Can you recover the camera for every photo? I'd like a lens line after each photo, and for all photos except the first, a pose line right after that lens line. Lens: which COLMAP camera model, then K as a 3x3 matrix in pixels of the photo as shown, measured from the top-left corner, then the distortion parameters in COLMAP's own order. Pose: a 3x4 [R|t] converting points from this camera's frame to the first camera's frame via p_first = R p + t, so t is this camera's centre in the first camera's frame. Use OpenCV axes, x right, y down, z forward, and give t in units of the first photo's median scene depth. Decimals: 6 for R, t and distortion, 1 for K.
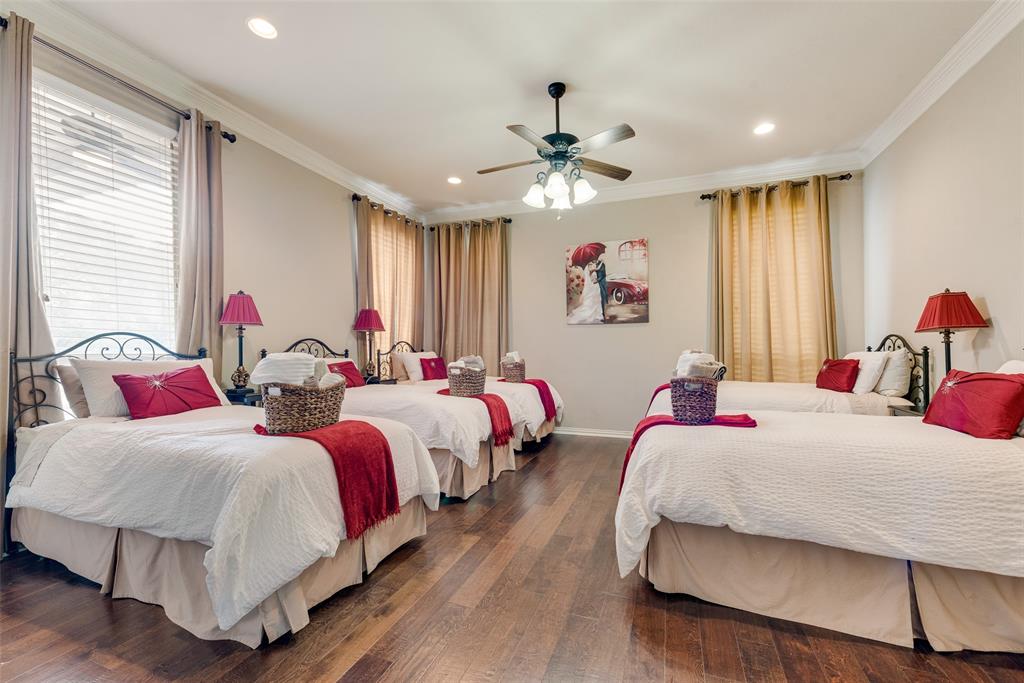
lens RADIAL K [[421.4, 0, 507.9], [0, 421.4, 349.9], [0, 0, 1]] dist [0.018690, -0.000172]
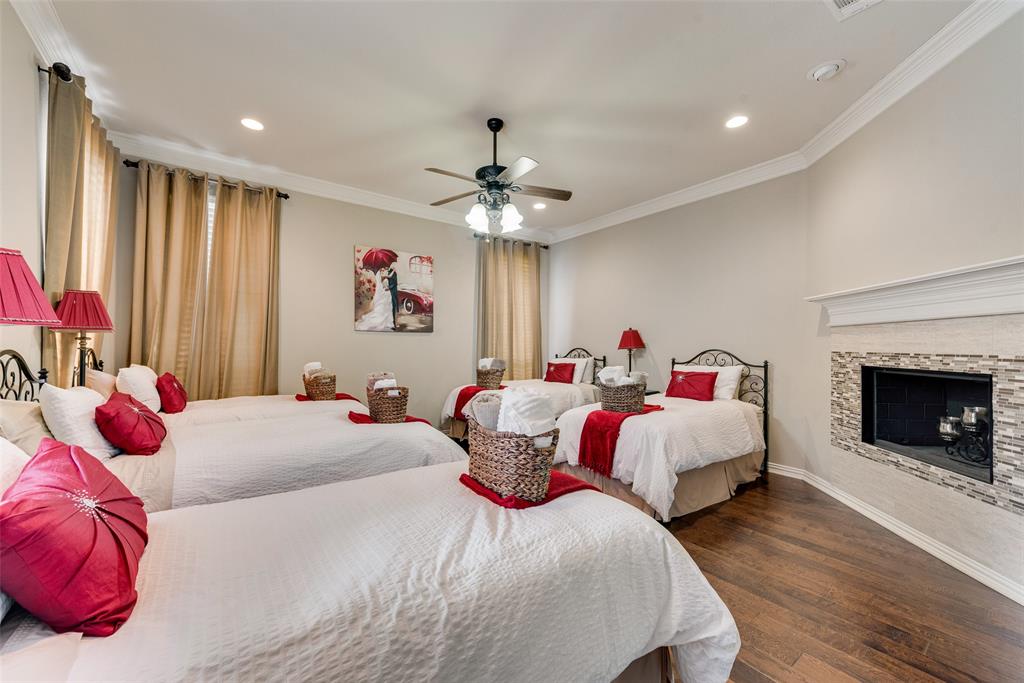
lens RADIAL K [[402.1, 0, 511.6], [0, 402.1, 347.2], [0, 0, 1]] dist [0.016419, -0.004590]
pose [[0.535089, 0.002348, 0.844793, -0.440641], [-0.005681, 0.999984, 0.000818, -0.027341], [-0.844777, -0.005237, 0.535093, 0.248813]]
